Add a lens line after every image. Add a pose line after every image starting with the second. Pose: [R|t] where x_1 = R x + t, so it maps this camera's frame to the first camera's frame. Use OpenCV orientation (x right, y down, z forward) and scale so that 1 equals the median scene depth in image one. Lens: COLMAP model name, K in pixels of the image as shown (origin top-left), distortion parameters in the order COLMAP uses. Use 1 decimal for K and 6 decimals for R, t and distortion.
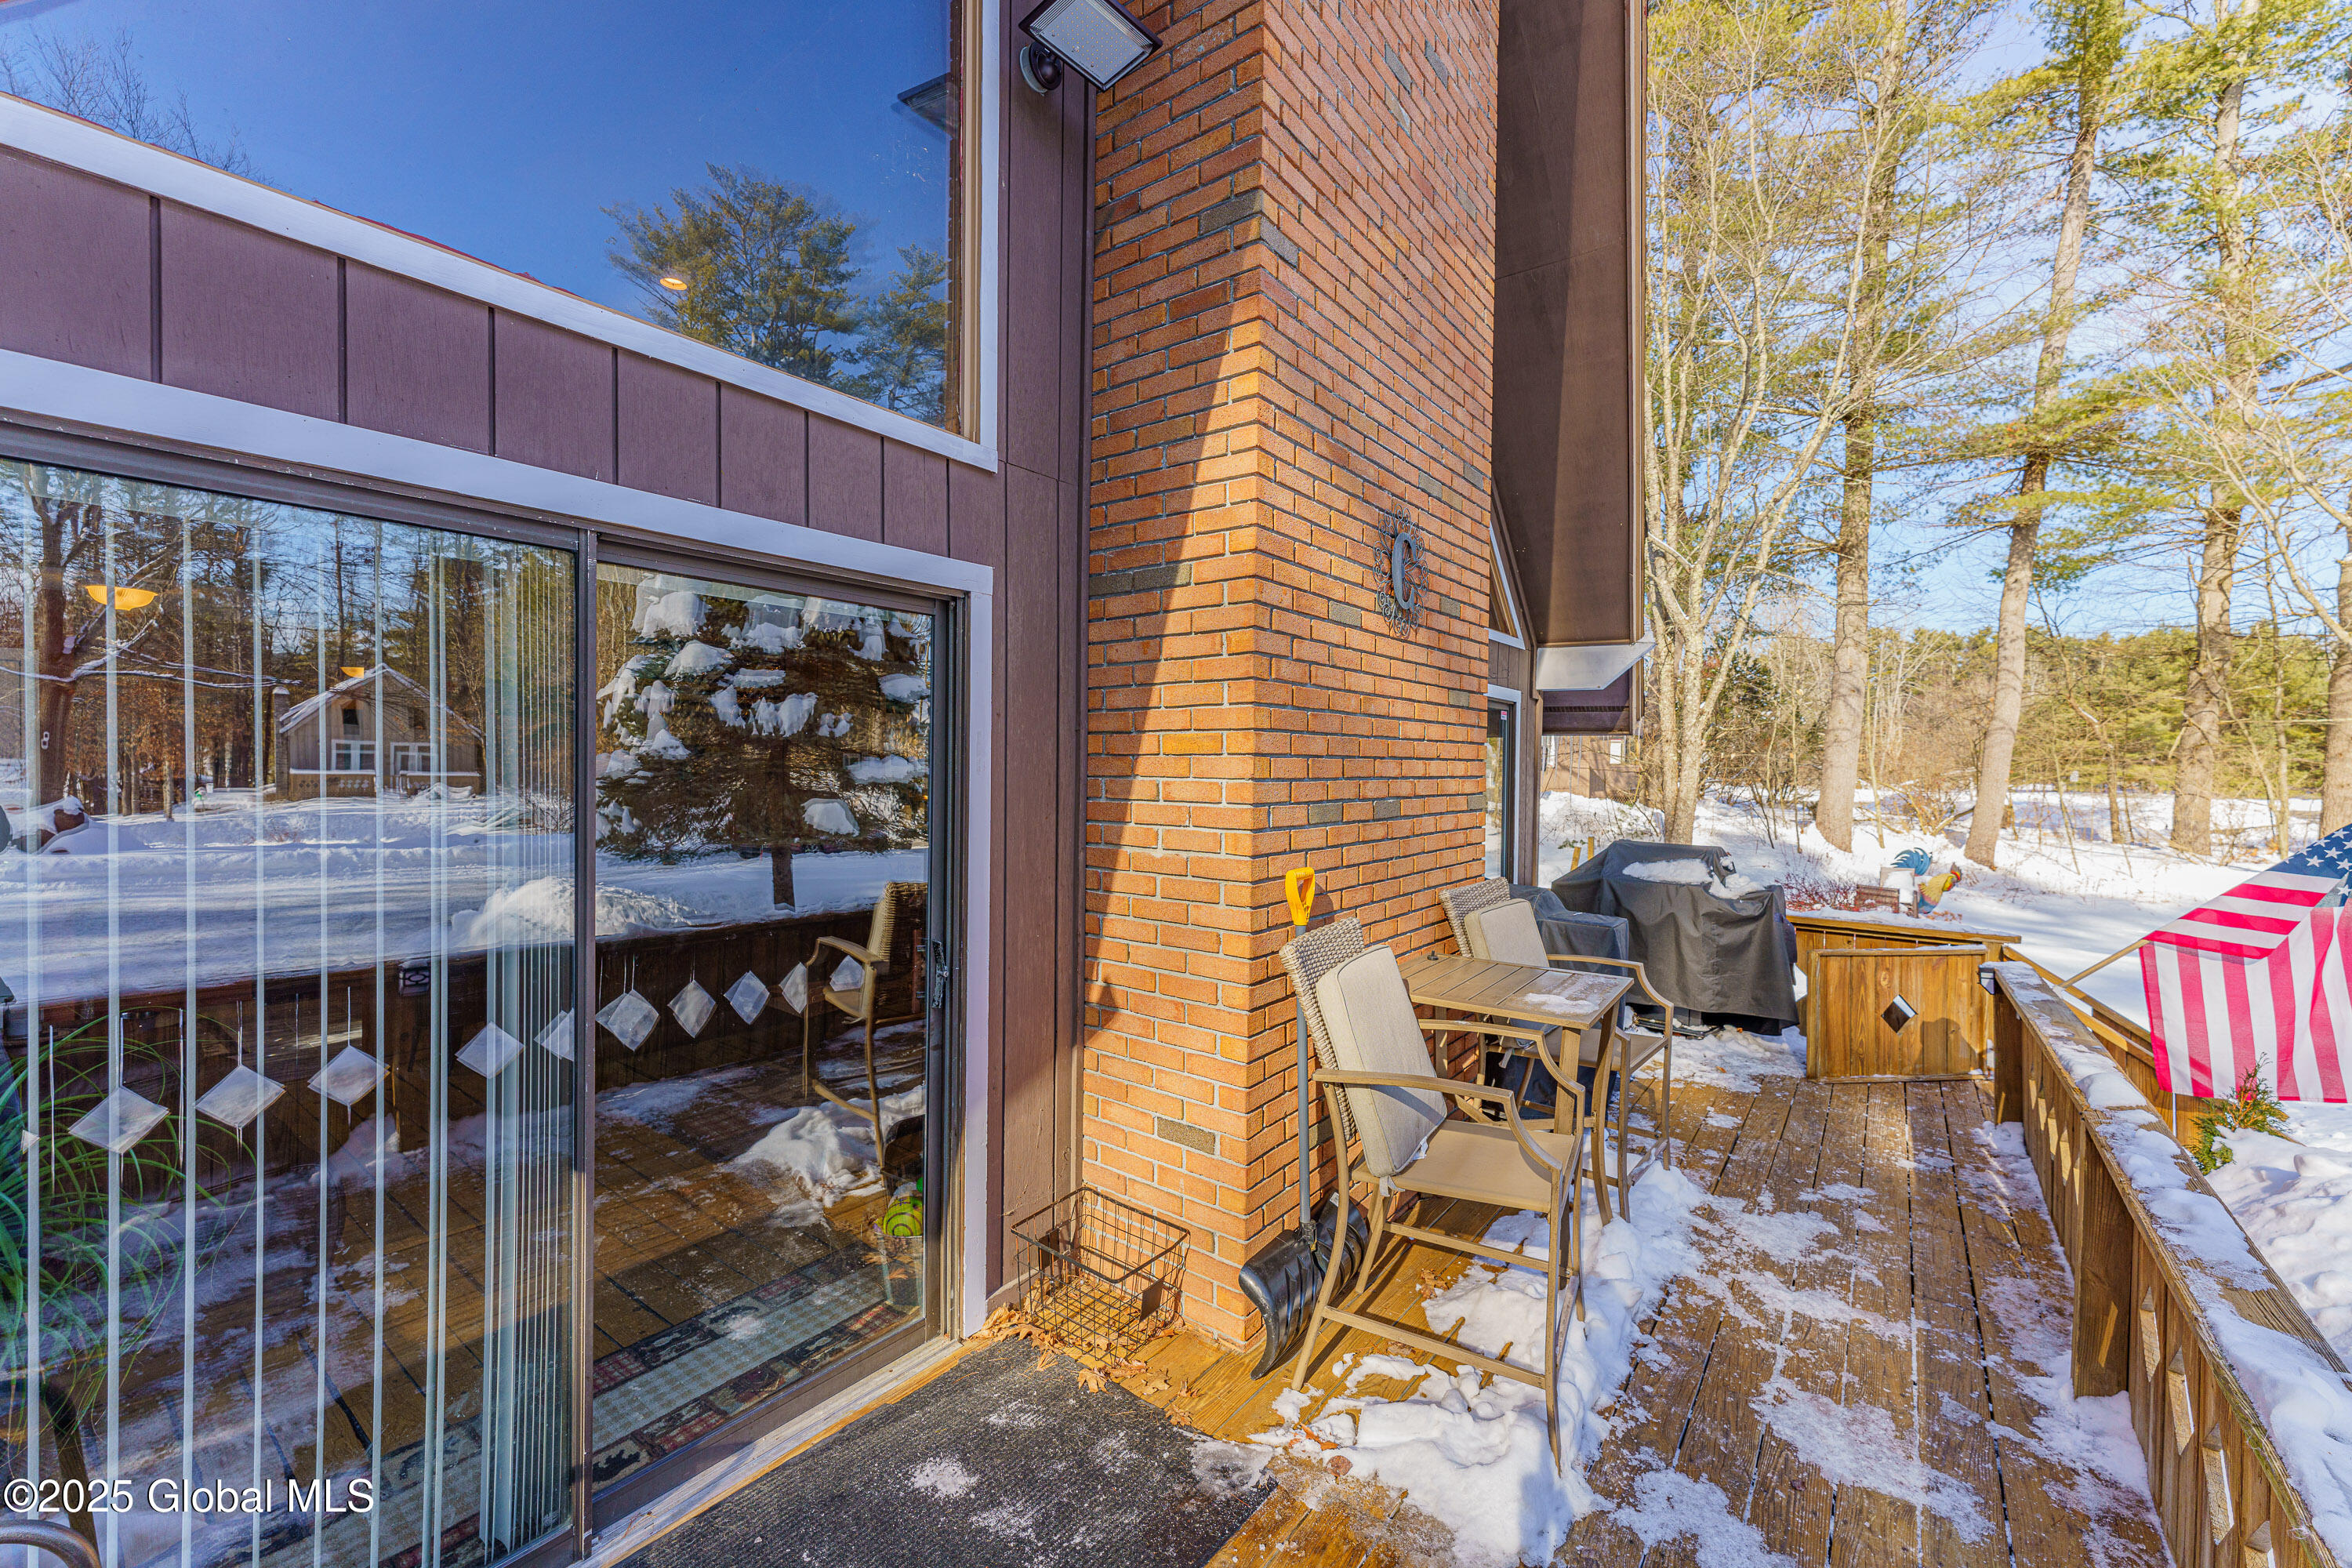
lens RADIAL K [[929.0, 0, 1176.0], [0, 929.0, 784.0], [0, 0, 1]] dist [0.000893, -0.000072]
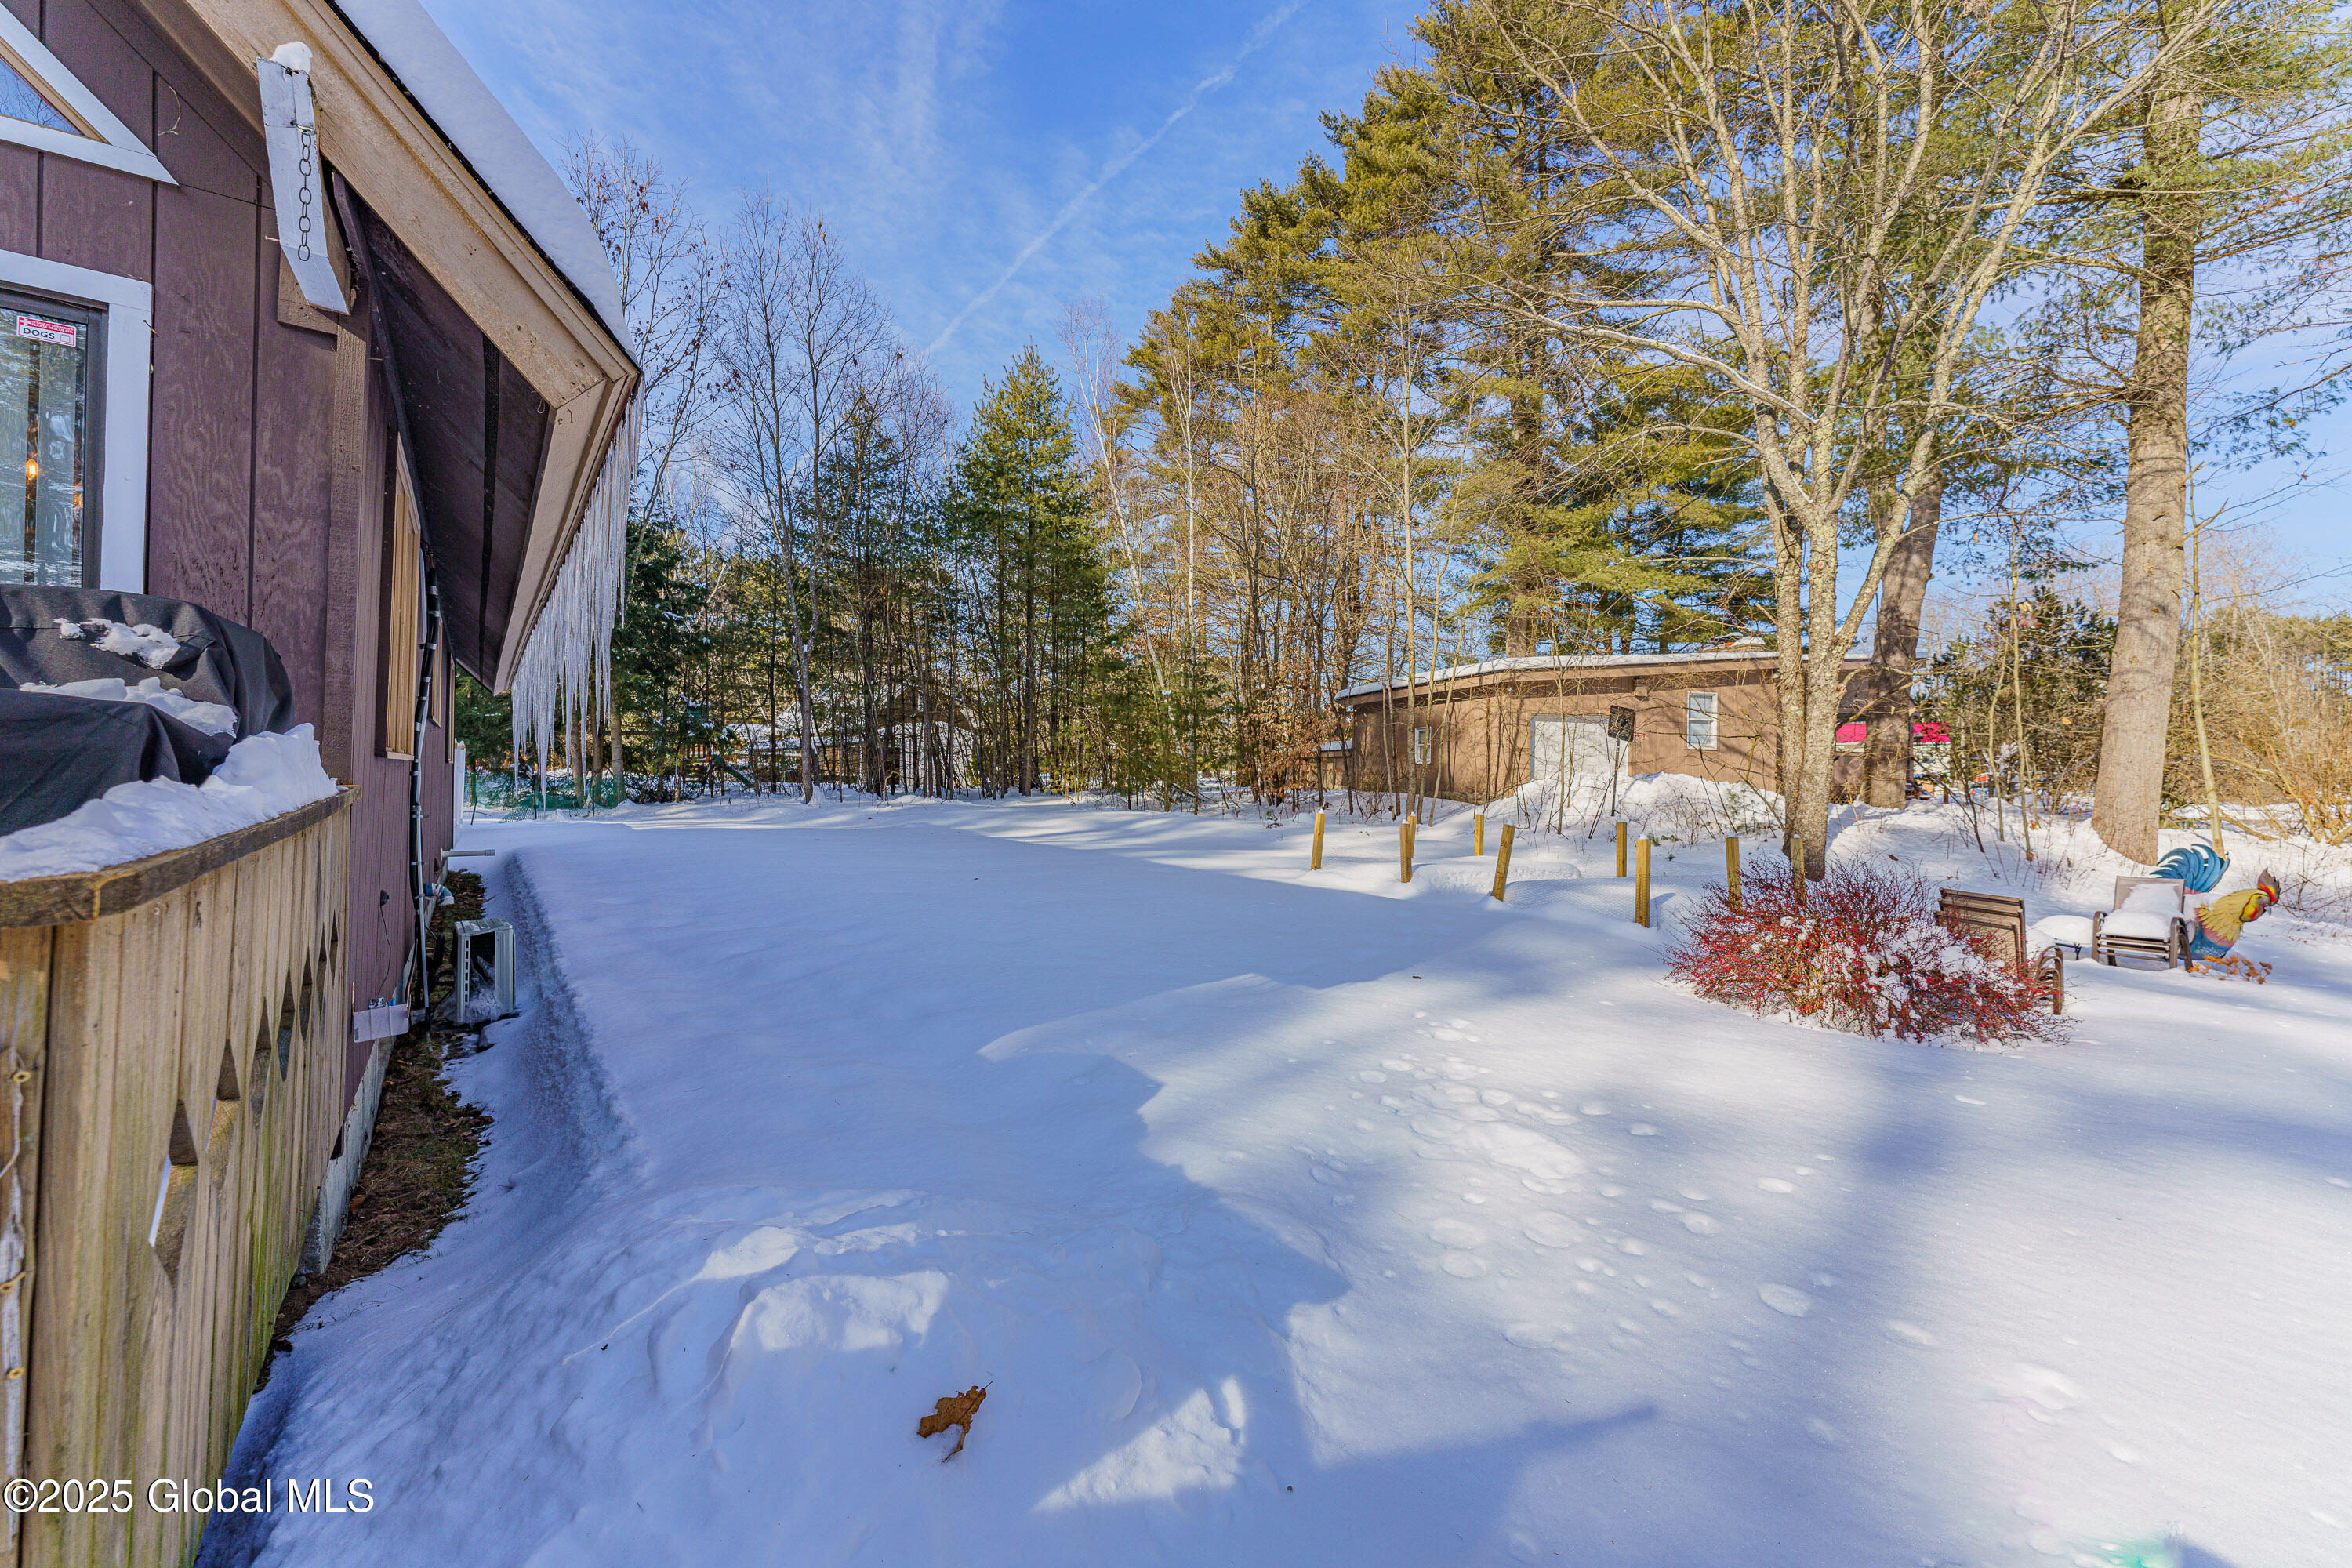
lens RADIAL K [[936.6, 0, 1175.0], [0, 936.6, 779.8], [0, 0, 1]] dist [0.002340, -0.000581]
pose [[0.962831, 0.005923, -0.270040, 0.263553], [-0.010802, 0.999804, -0.016584, 0.034188], [0.269888, 0.018884, 0.962706, 0.208554]]
